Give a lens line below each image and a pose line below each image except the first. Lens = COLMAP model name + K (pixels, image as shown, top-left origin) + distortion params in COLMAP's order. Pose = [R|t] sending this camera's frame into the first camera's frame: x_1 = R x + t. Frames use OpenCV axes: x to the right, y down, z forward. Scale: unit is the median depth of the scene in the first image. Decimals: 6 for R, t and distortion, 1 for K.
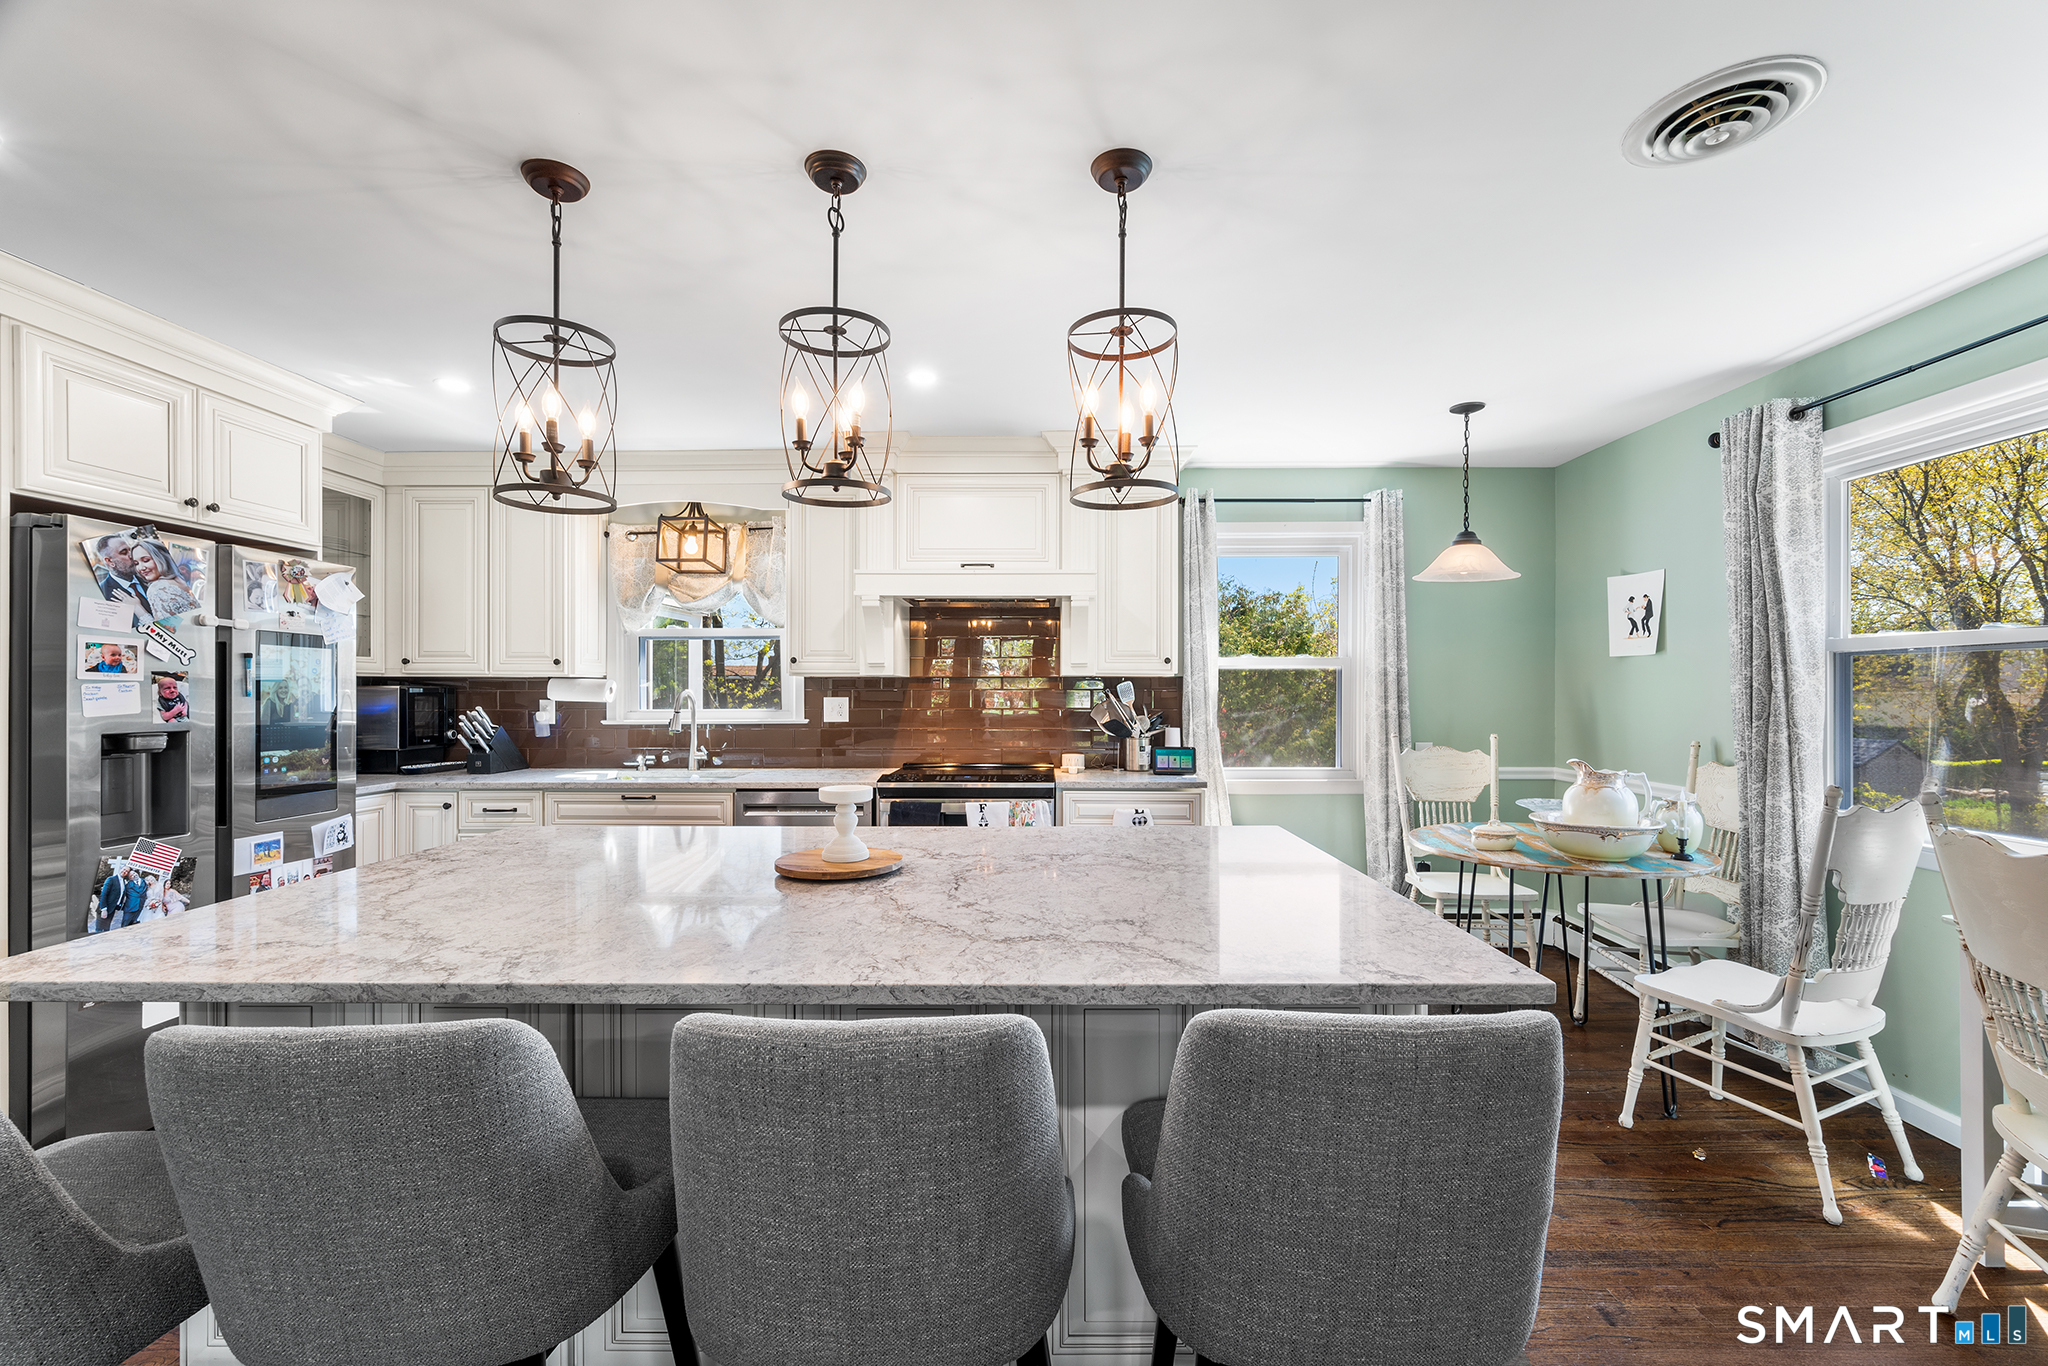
lens RADIAL K [[842.5, 0, 1018.6], [0, 842.5, 692.3], [0, 0, 1]] dist [-0.000521, -0.000121]
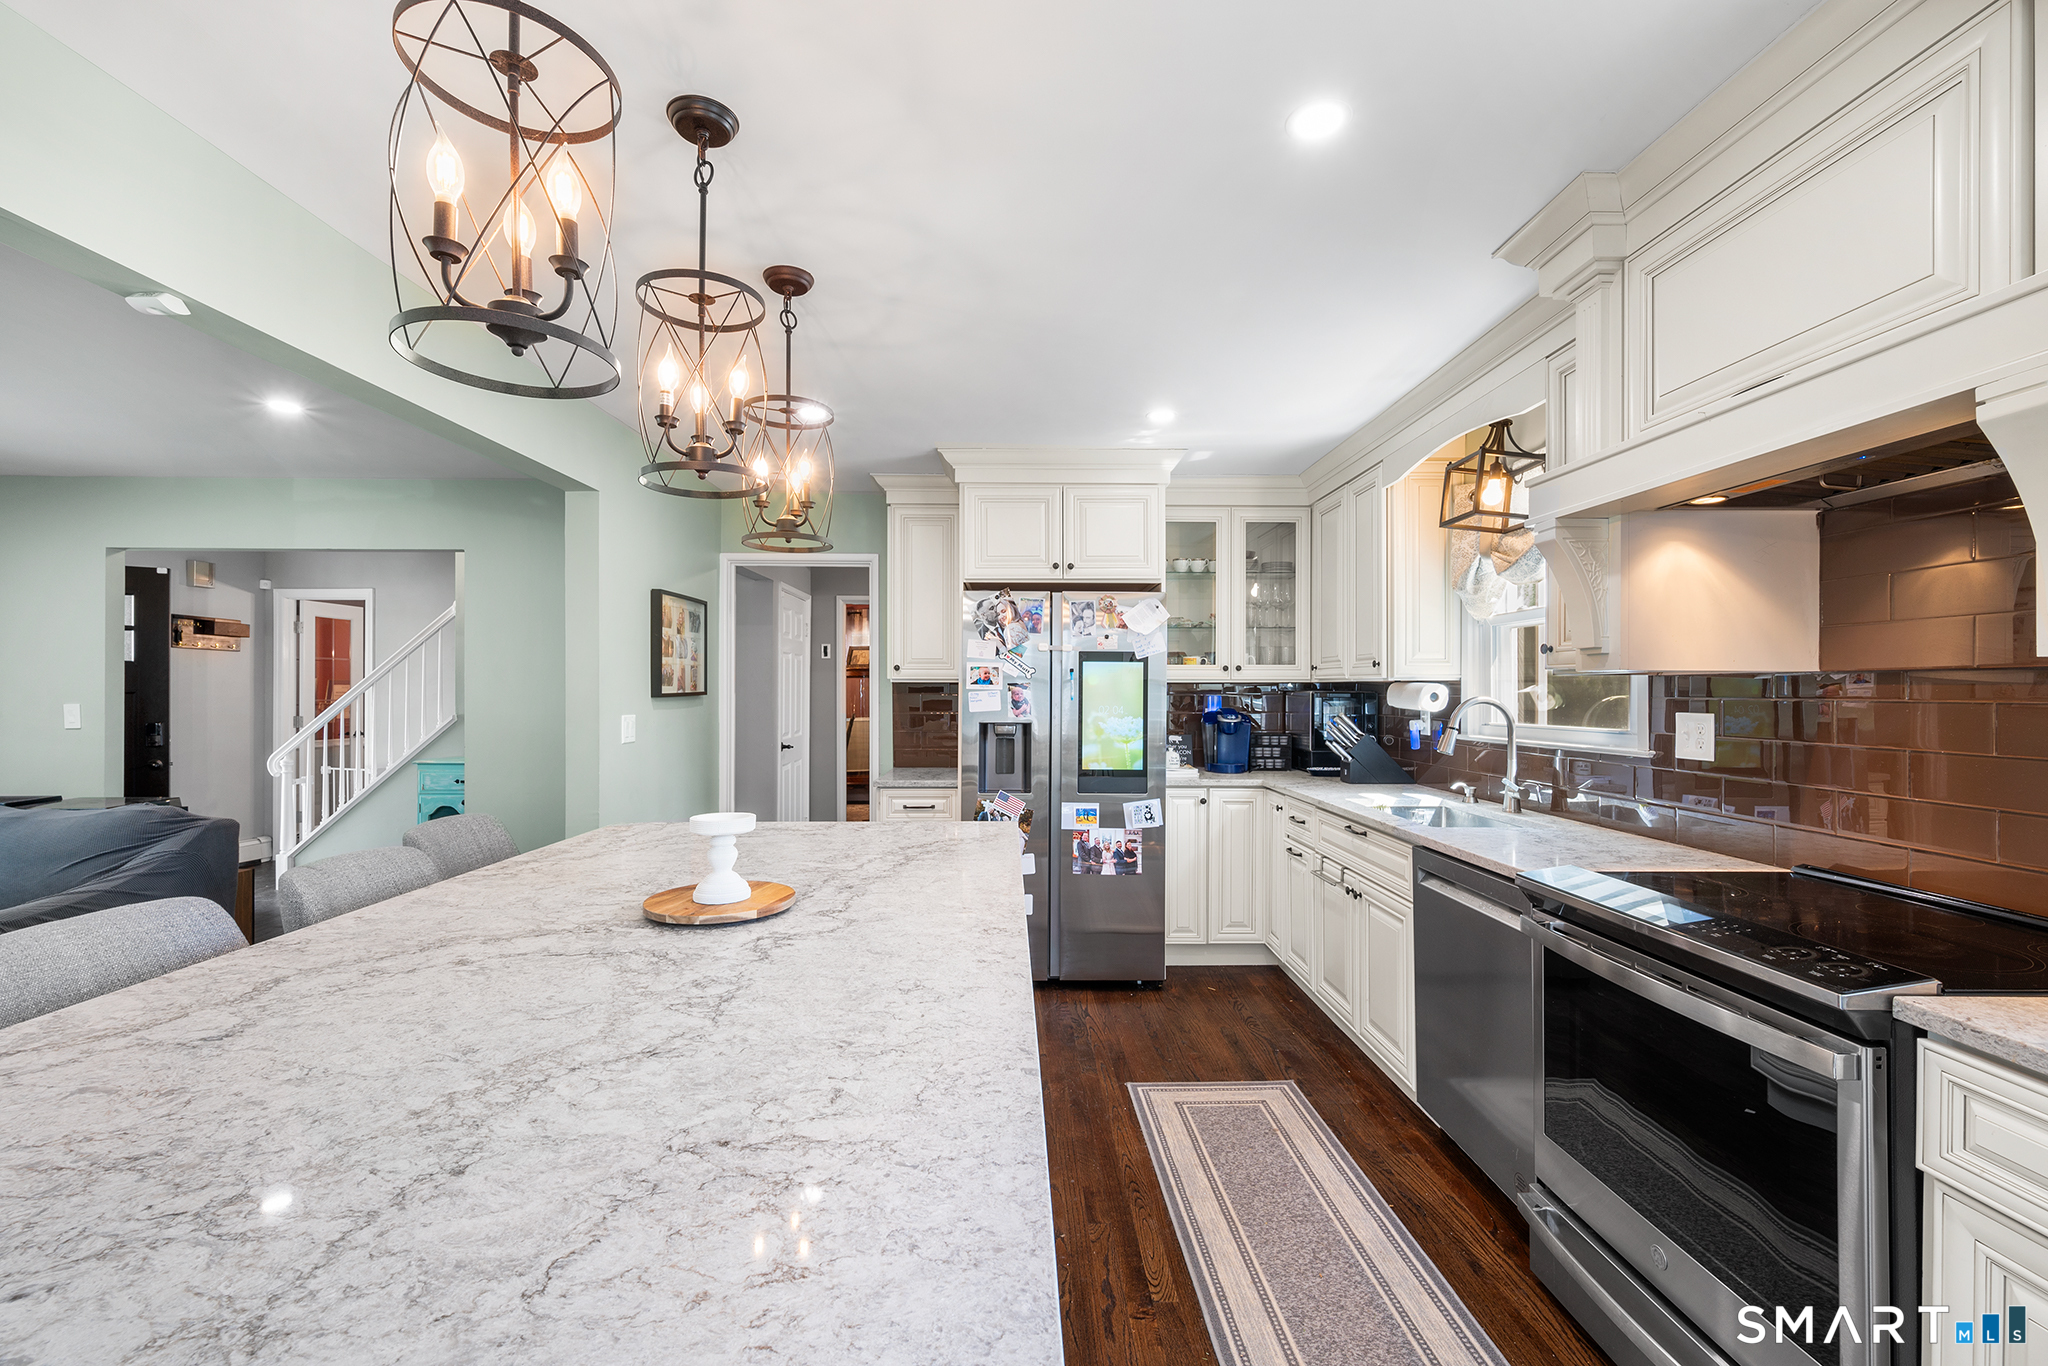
lens RADIAL K [[842.5, 0, 1016.7], [0, 842.5, 680.2], [0, 0, 1]] dist [-0.000521, -0.000121]
pose [[0.039740, -0.011635, -0.999142, 0.496783], [-0.002488, 0.999928, -0.011743, -0.012258], [0.999207, 0.002953, 0.039708, 0.938945]]
